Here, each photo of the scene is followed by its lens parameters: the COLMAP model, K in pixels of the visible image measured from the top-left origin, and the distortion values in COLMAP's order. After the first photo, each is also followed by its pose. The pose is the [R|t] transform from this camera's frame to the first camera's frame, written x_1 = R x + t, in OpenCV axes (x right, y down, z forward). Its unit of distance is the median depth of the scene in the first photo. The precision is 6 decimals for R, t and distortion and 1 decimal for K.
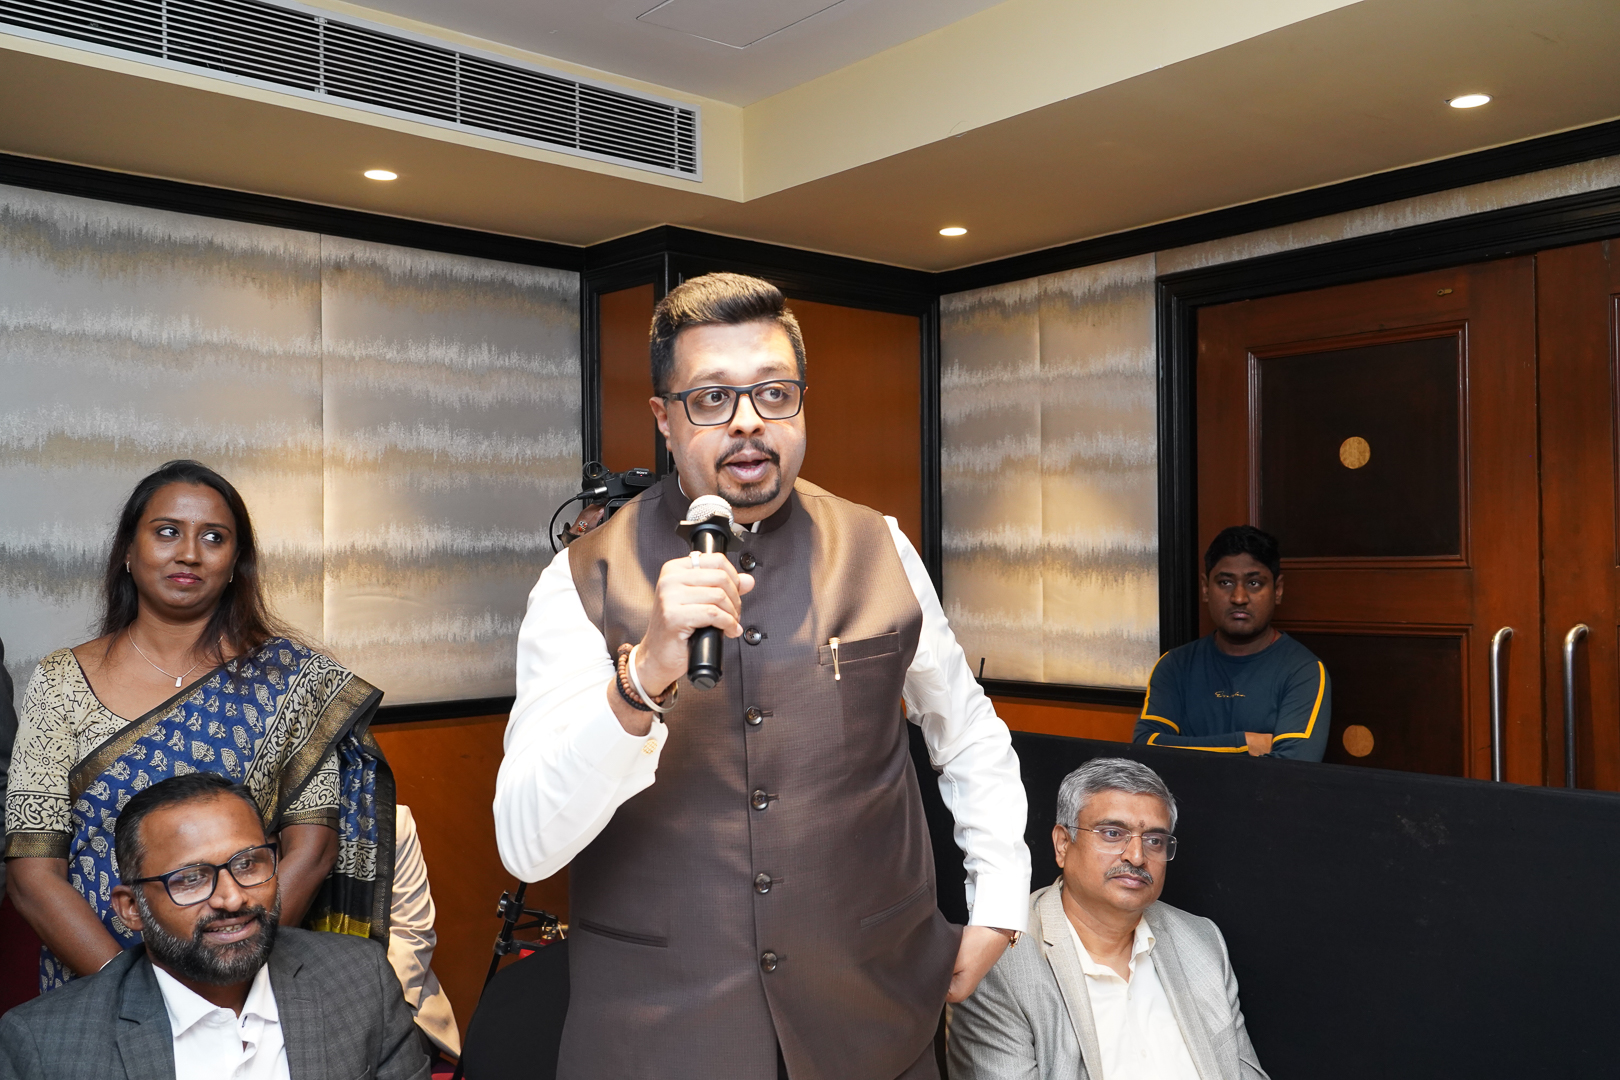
lens RADIAL K [[1404.0, 0, 810.0], [0, 1404.0, 540.0], [0, 0, 1]] dist [0.004079, 0.003843]
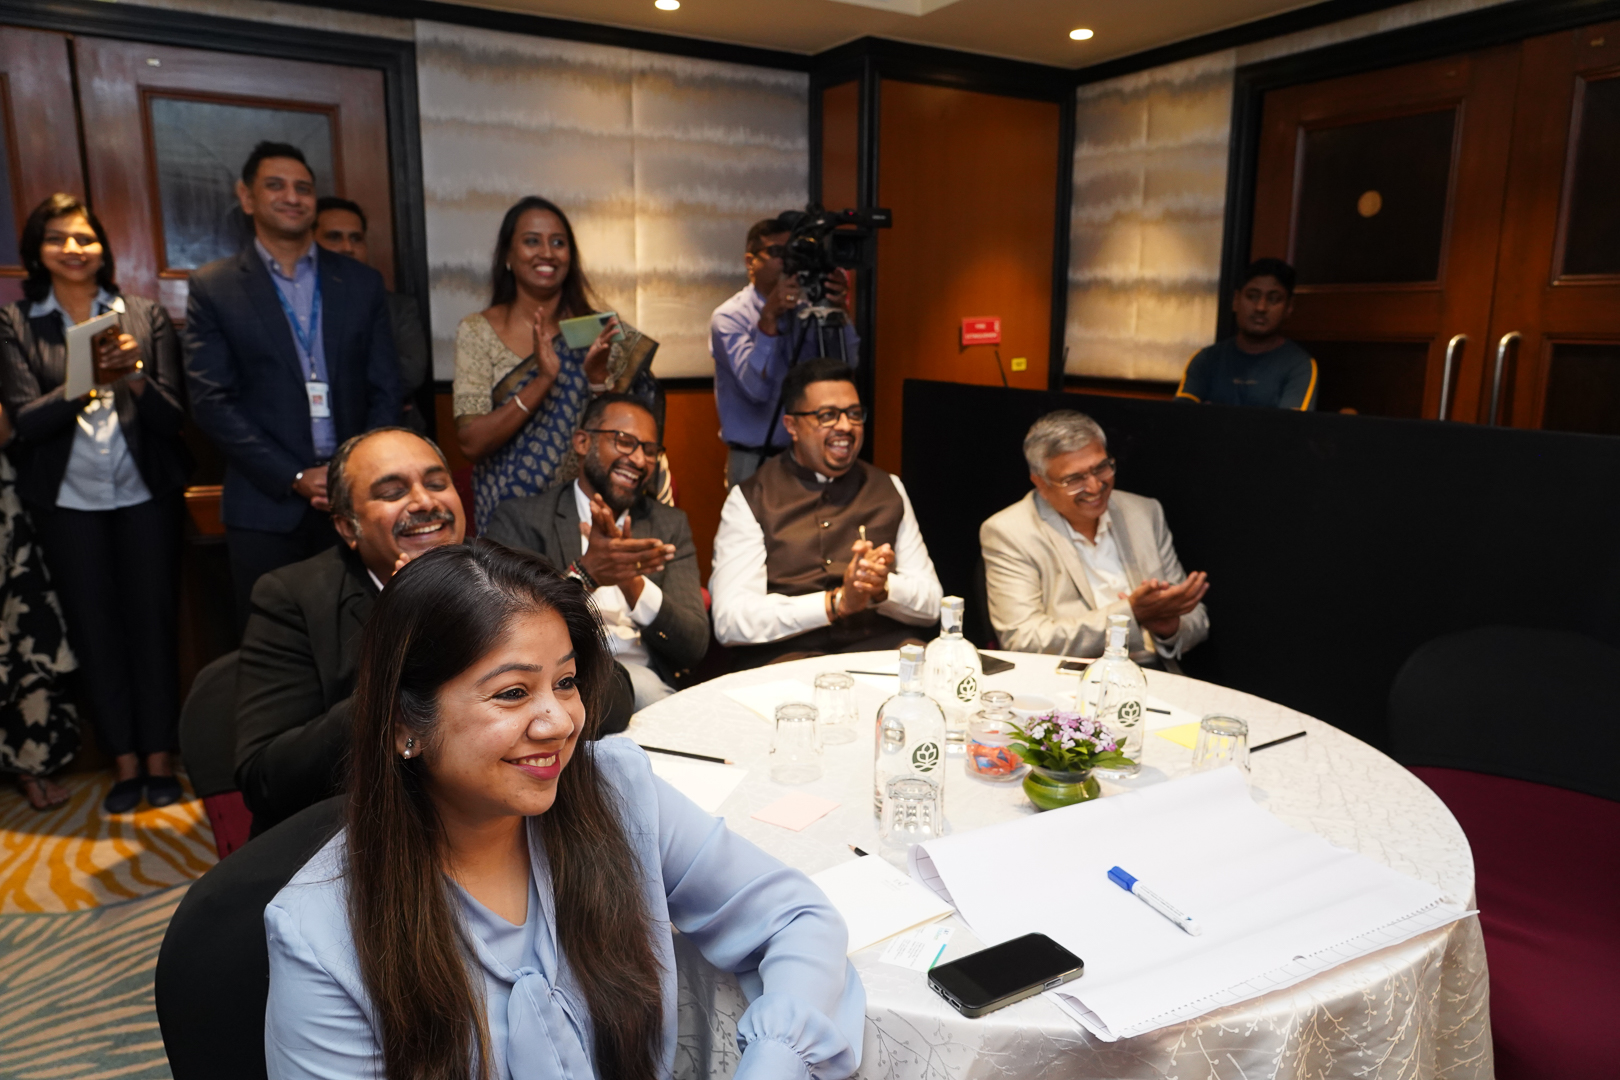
lens RADIAL K [[1084.0, 0, 810.0], [0, 1084.0, 540.0], [0, 0, 1]] dist [-0.028786, 0.004989]
pose [[0.981524, 0.053660, -0.183663, 0.062929], [-0.013482, 0.976880, 0.213361, 0.036158], [0.190866, -0.206942, 0.959555, -0.134601]]
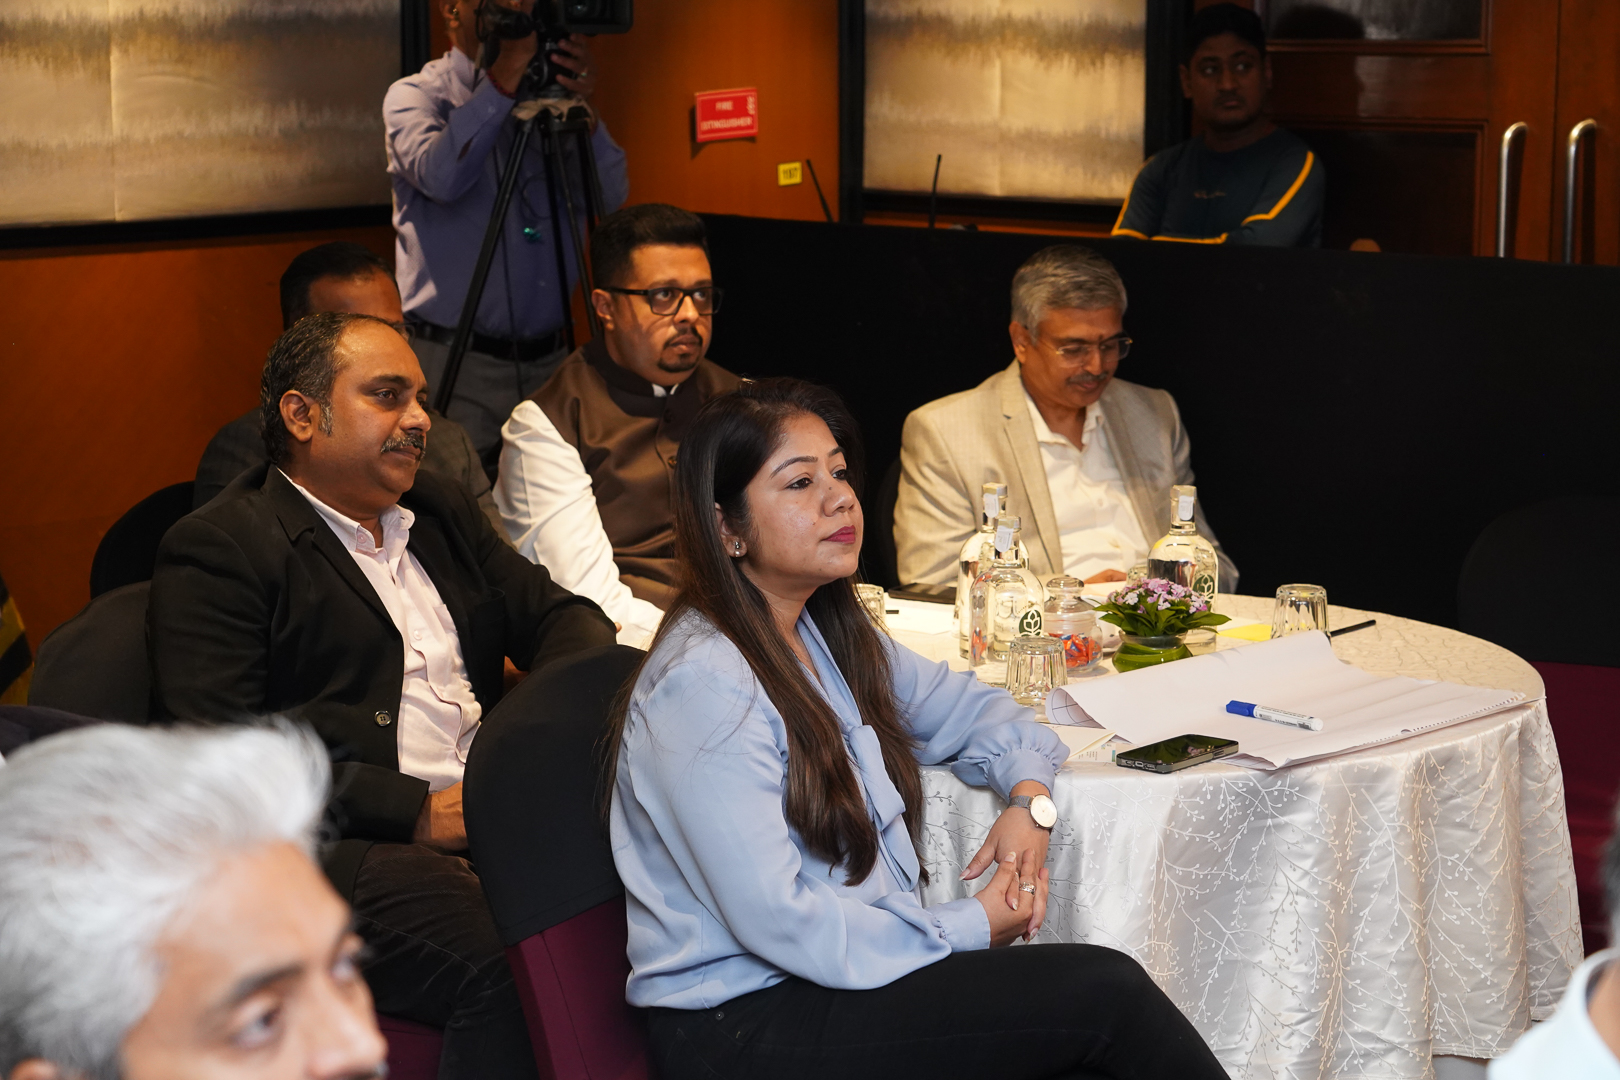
lens RADIAL K [[3121.1, 0, 846.8], [0, 3121.1, 543.2], [0, 0, 1]] dist [-0.045605, 0.164100]
pose [[0.992209, -0.010382, 0.124151, -0.142367], [-0.012470, 0.983241, 0.181881, -0.023586], [-0.123959, -0.182012, 0.975452, -0.754759]]
